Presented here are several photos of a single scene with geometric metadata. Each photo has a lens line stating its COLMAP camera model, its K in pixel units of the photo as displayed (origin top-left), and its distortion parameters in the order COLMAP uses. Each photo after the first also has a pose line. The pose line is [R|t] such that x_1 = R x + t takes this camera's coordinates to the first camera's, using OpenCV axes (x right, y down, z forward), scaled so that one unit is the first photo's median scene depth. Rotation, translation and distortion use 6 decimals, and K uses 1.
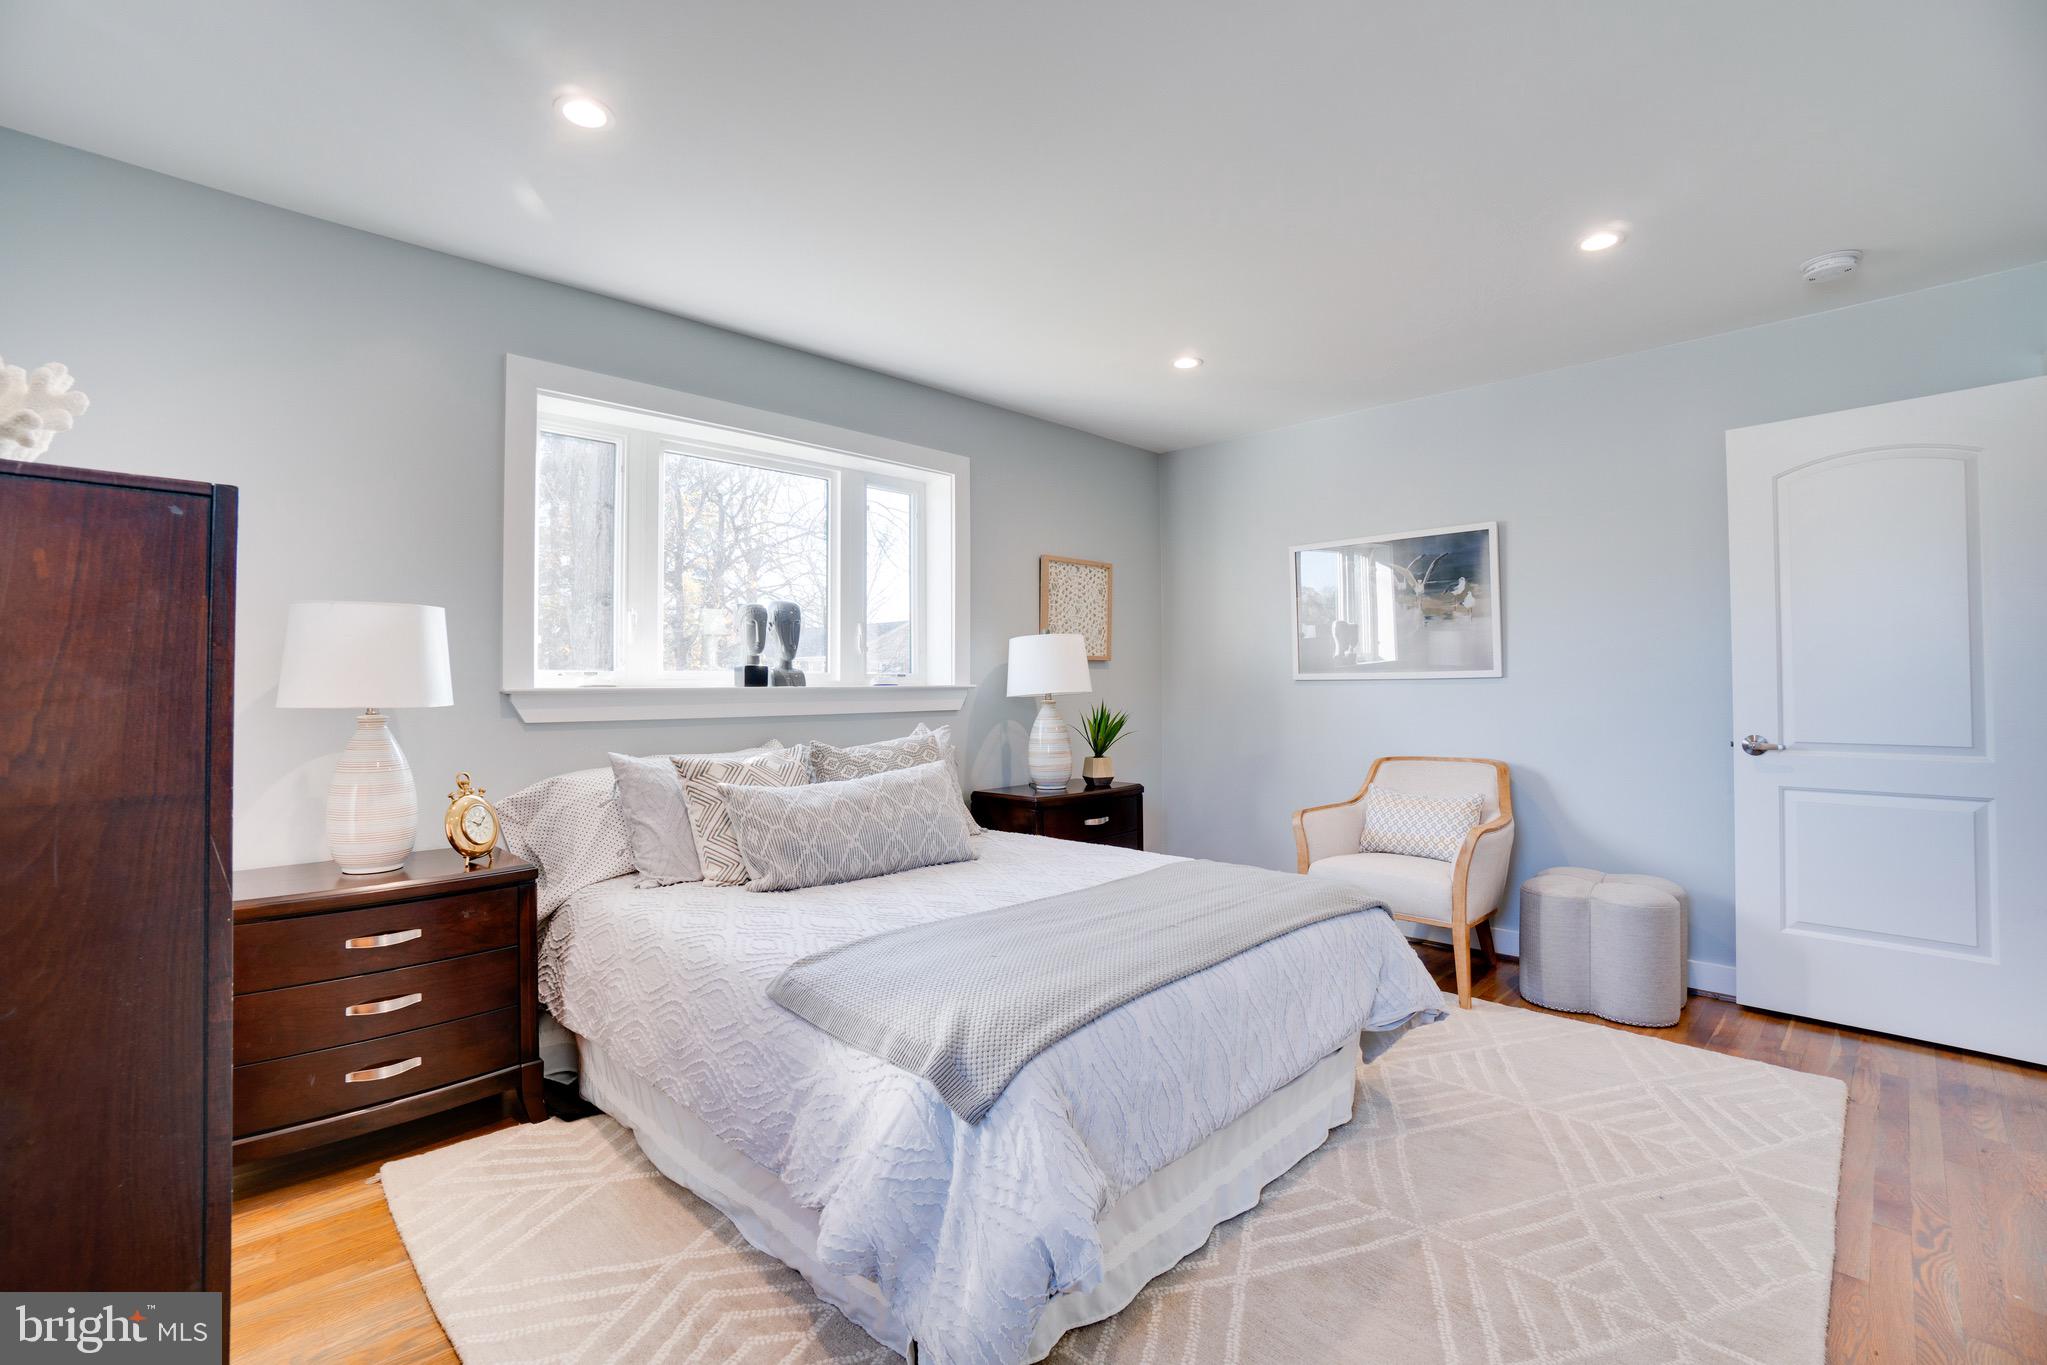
lens RADIAL K [[917.6, 0, 1019.8], [0, 917.6, 684.7], [0, 0, 1]] dist [-0.002473, -0.000080]
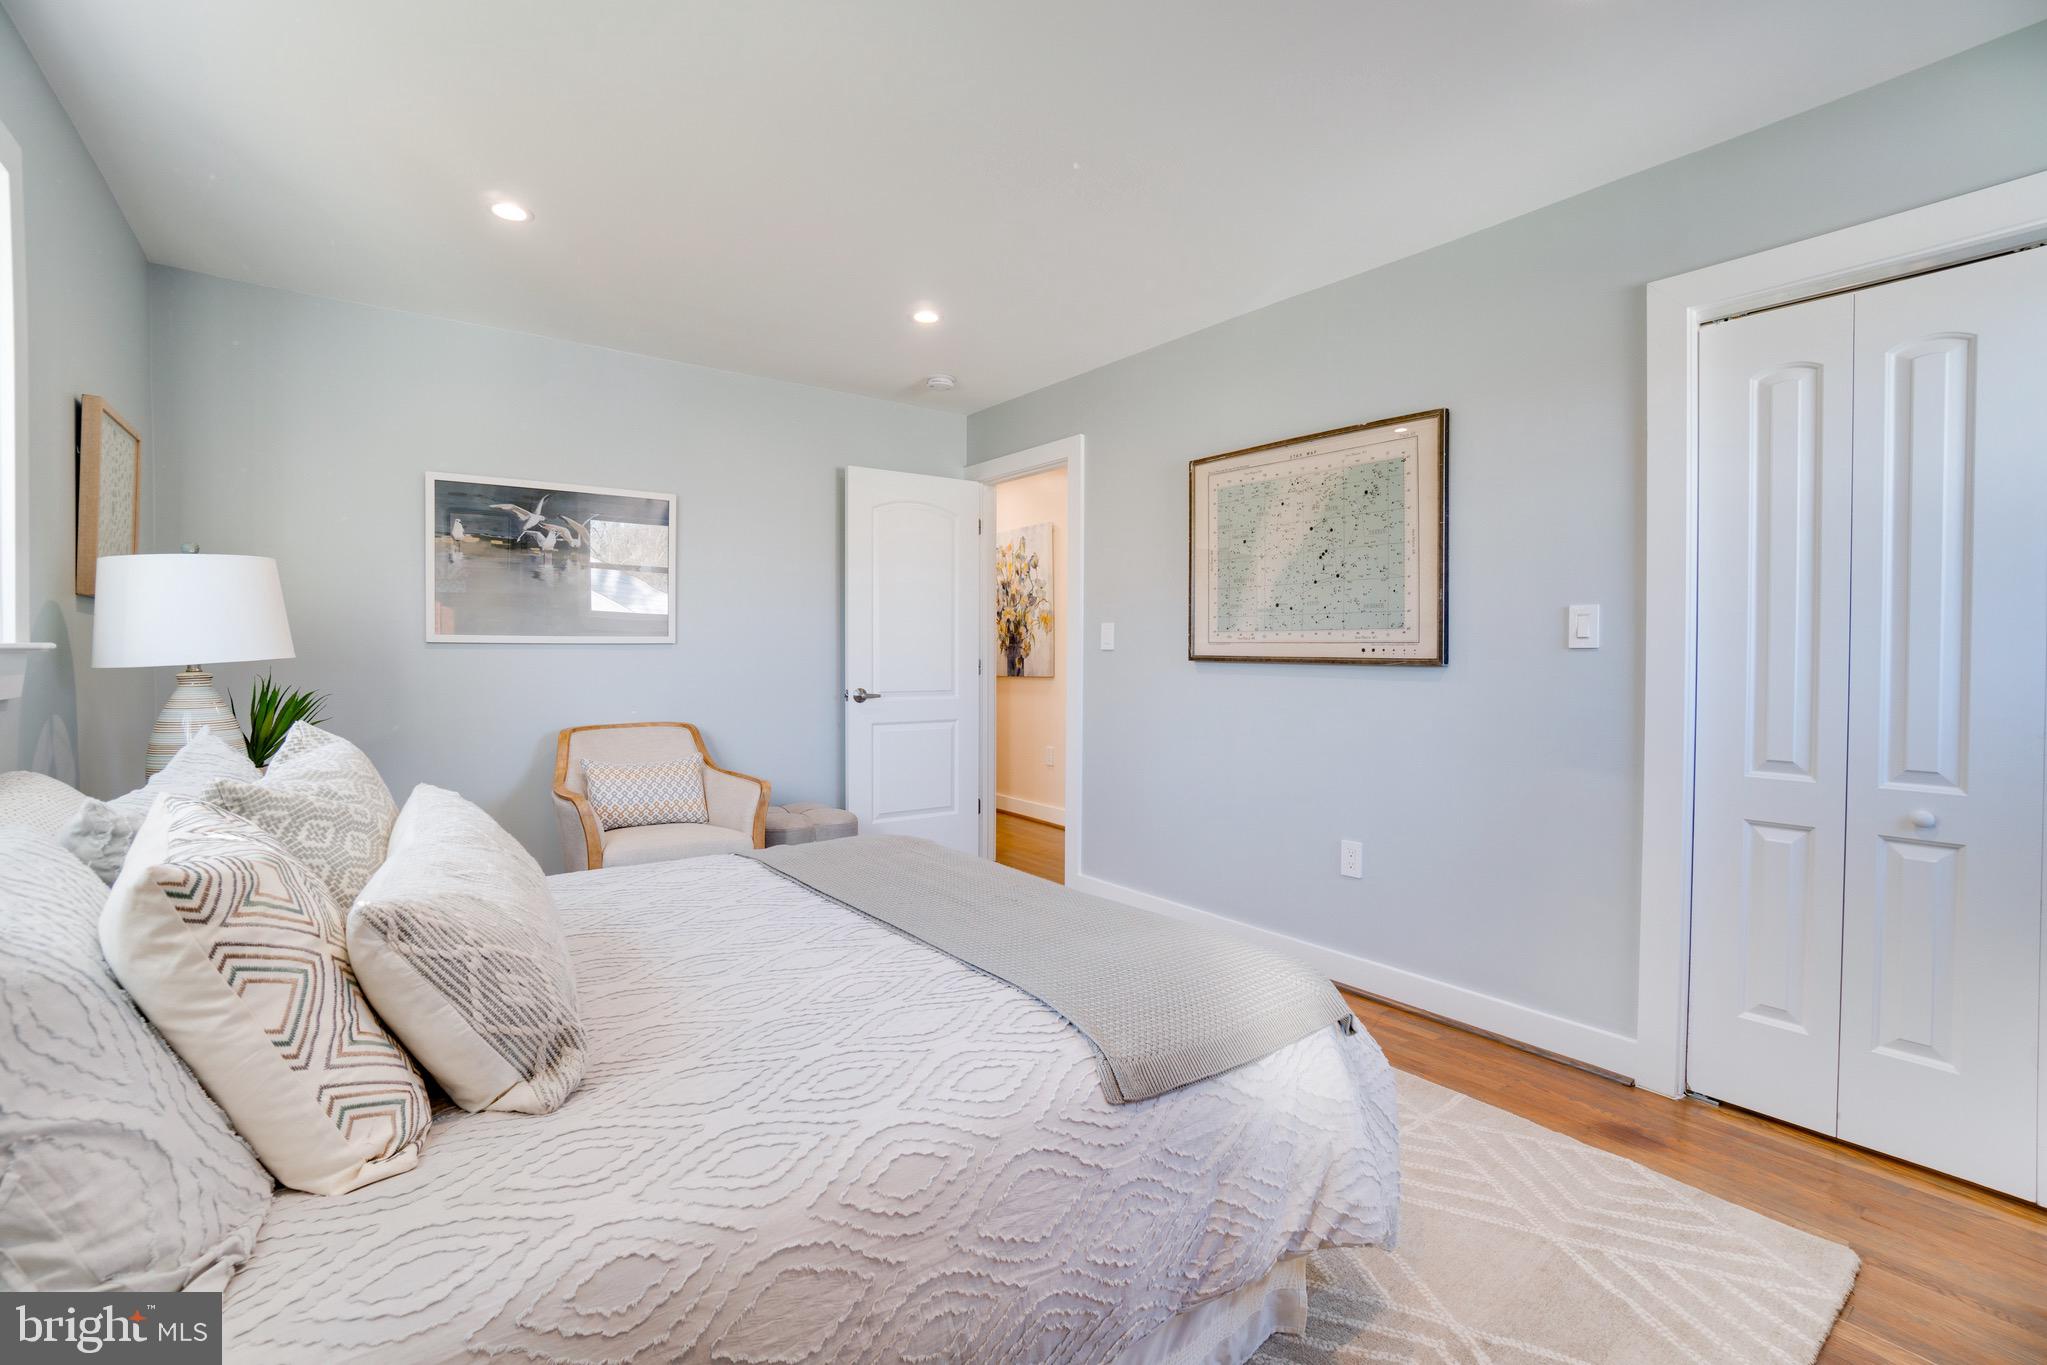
lens RADIAL K [[917.6, 0, 1005.4], [0, 917.6, 661.0], [0, 0, 1]] dist [-0.002473, -0.000080]
pose [[0.121123, -0.002271, 0.992635, -0.580222], [-0.012273, 0.999918, 0.003786, 0.004305], [-0.992562, -0.012642, 0.121085, 0.605329]]
